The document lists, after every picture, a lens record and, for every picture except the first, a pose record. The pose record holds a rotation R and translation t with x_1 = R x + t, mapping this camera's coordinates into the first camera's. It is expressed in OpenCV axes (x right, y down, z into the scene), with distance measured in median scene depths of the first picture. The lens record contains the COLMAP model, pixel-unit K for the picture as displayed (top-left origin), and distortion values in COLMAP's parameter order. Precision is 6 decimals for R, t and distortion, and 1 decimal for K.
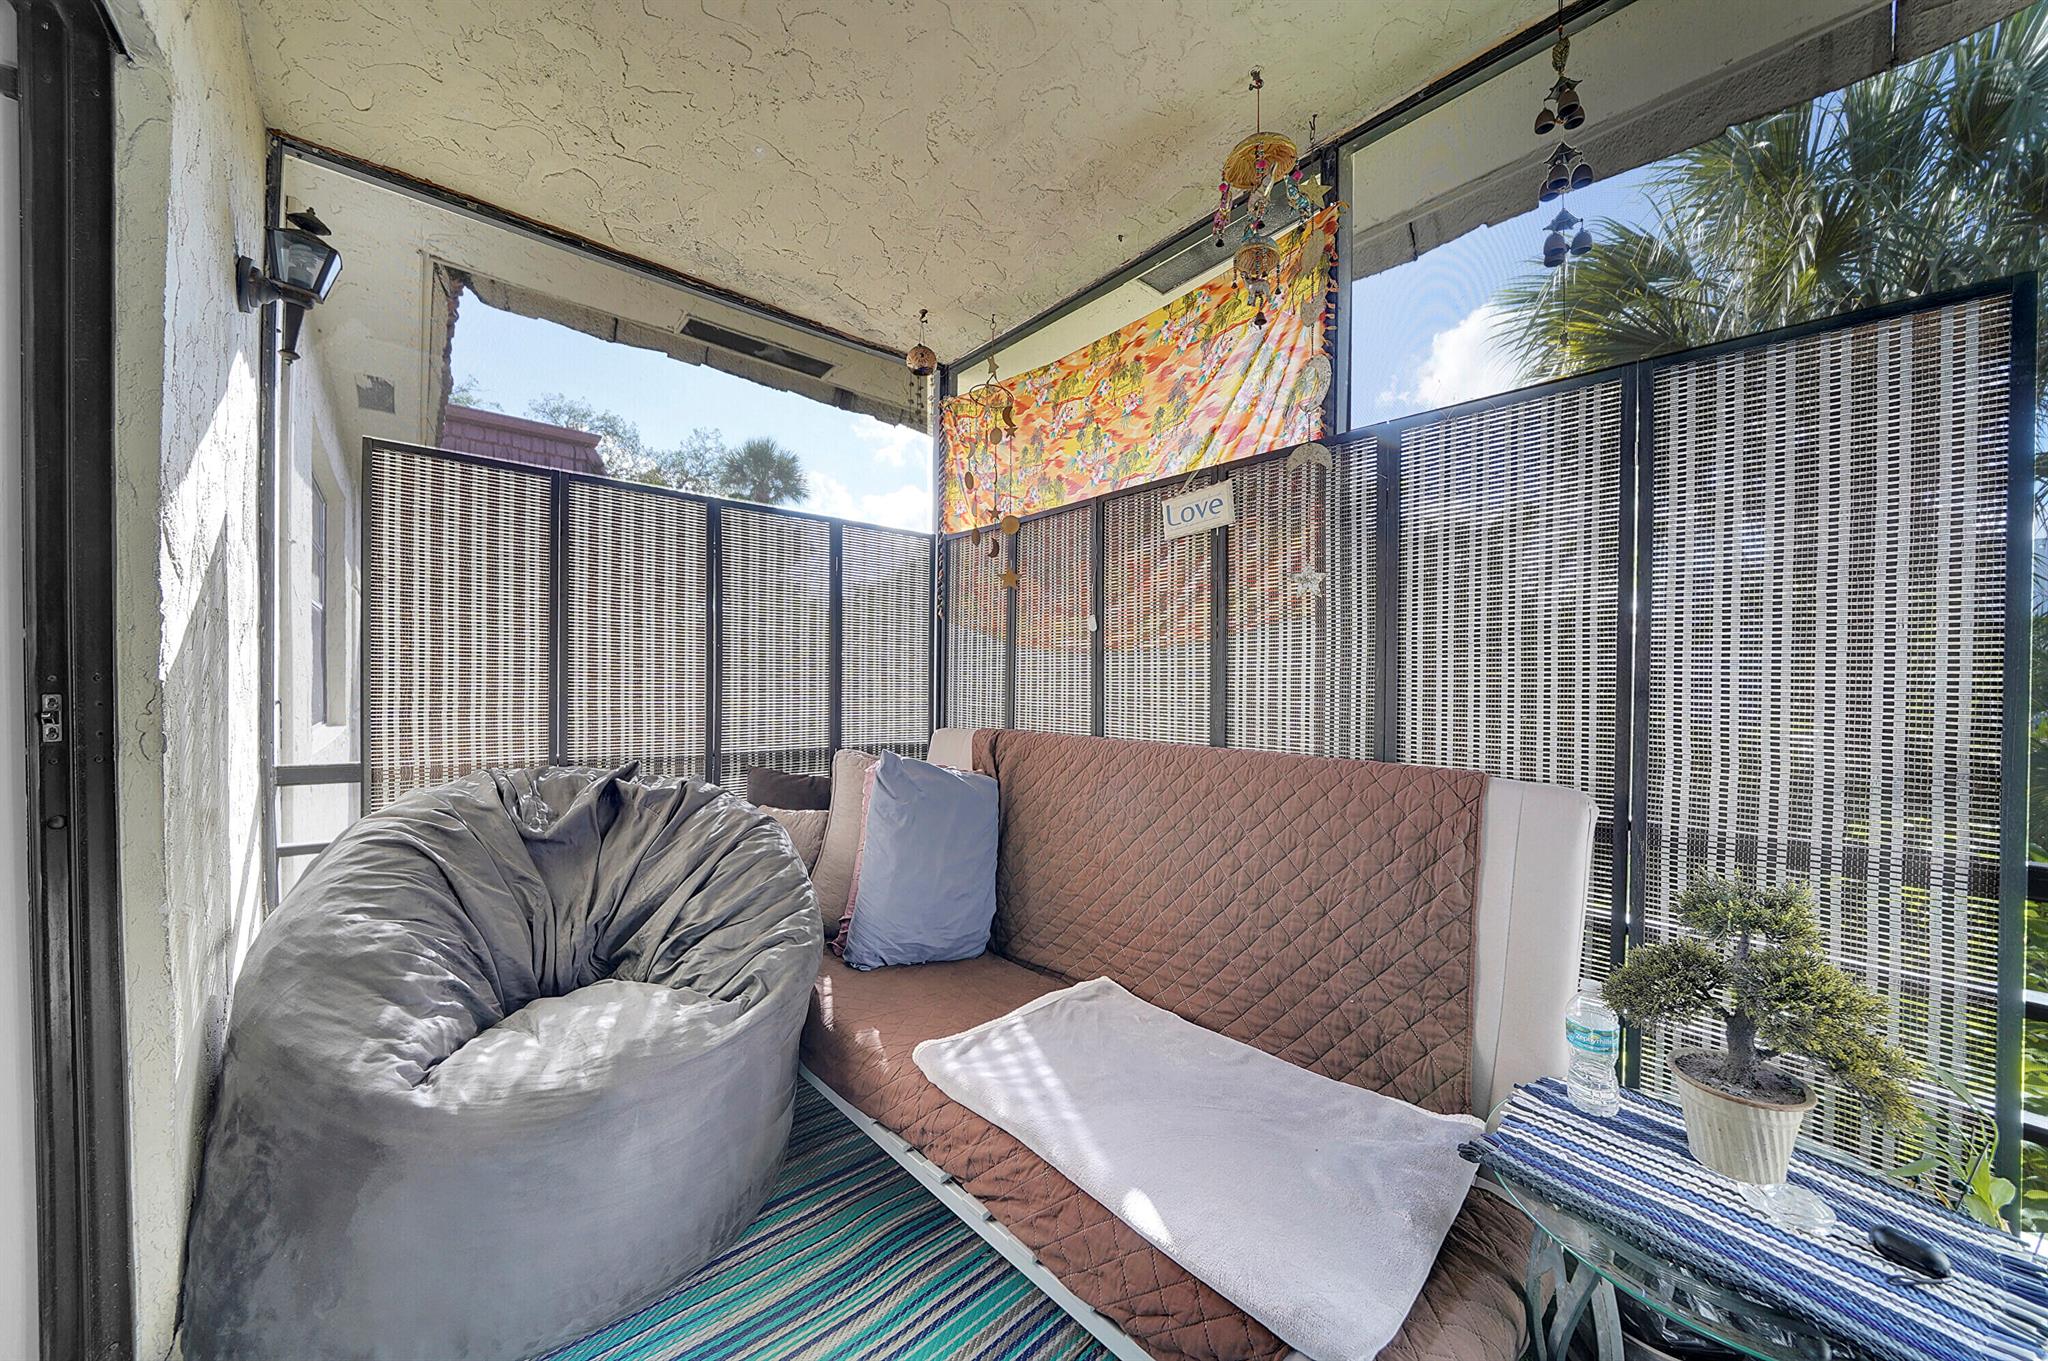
lens RADIAL K [[723.6, 0, 1018.3], [0, 723.6, 681.2], [0, 0, 1]] dist [-0.020777, -0.000117]
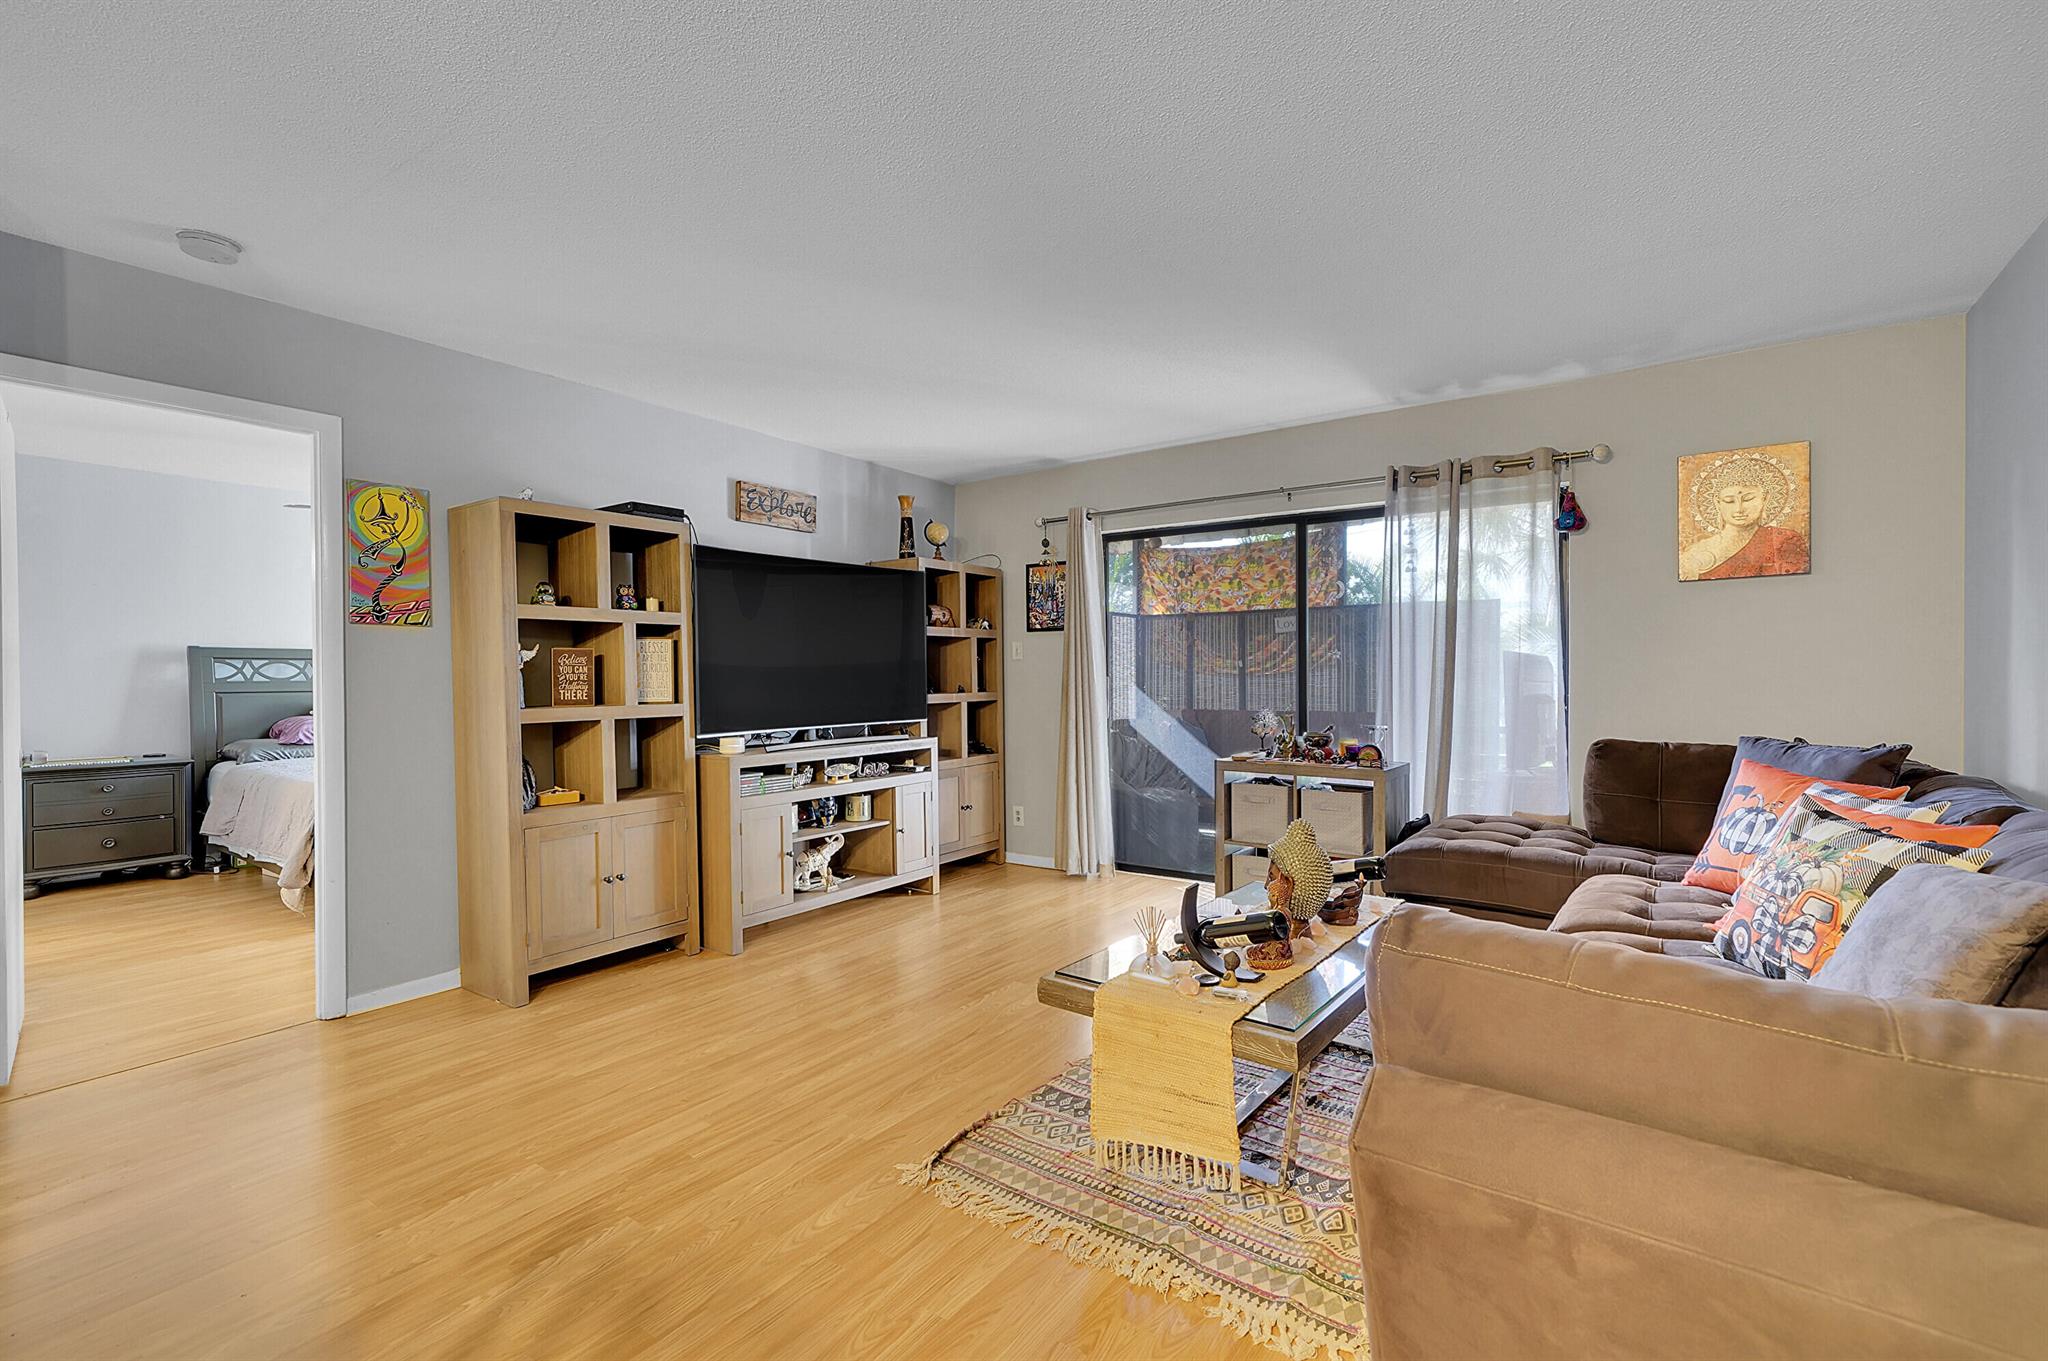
lens RADIAL K [[912.1, 0, 1028.8], [0, 912.1, 684.1], [0, 0, 1]] dist [0.009062, 0.001803]
pose [[0.972076, -0.015076, 0.234183, -1.575779], [0.013455, 0.999873, 0.008520, -0.057904], [-0.234282, -0.005132, 0.972155, -2.181571]]
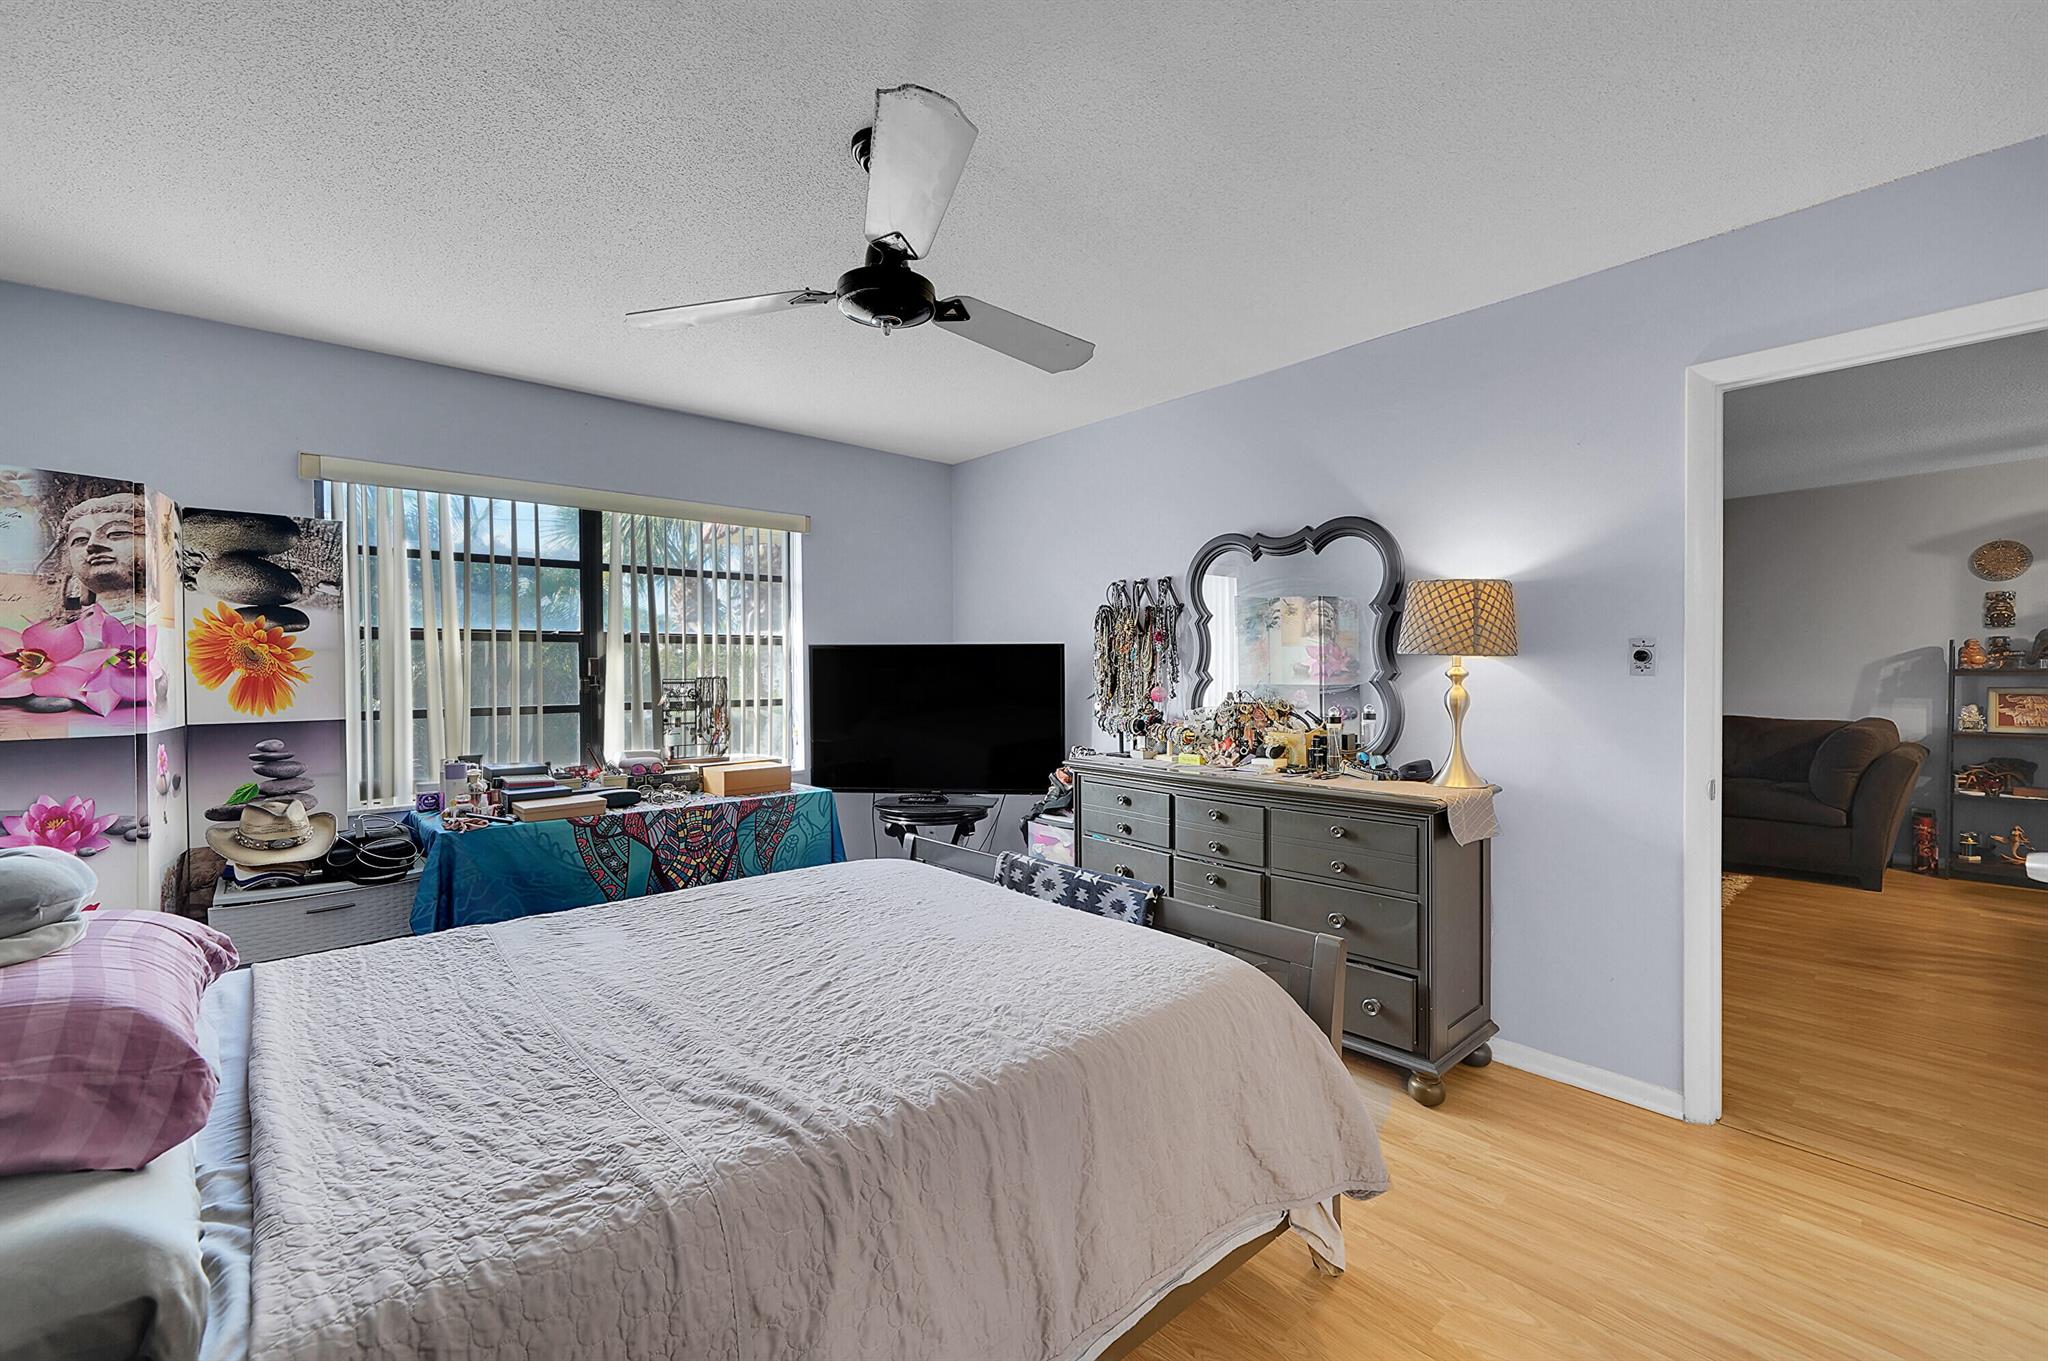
lens RADIAL K [[873.7, 0, 1016.6], [0, 873.7, 676.1], [0, 0, 1]] dist [0.001774, 0.002178]
pose [[-0.030721, -0.019349, 0.999341, -3.684605], [0.007988, 0.999776, 0.019603, -0.133525], [-0.999496, 0.008585, -0.030559, 0.806281]]
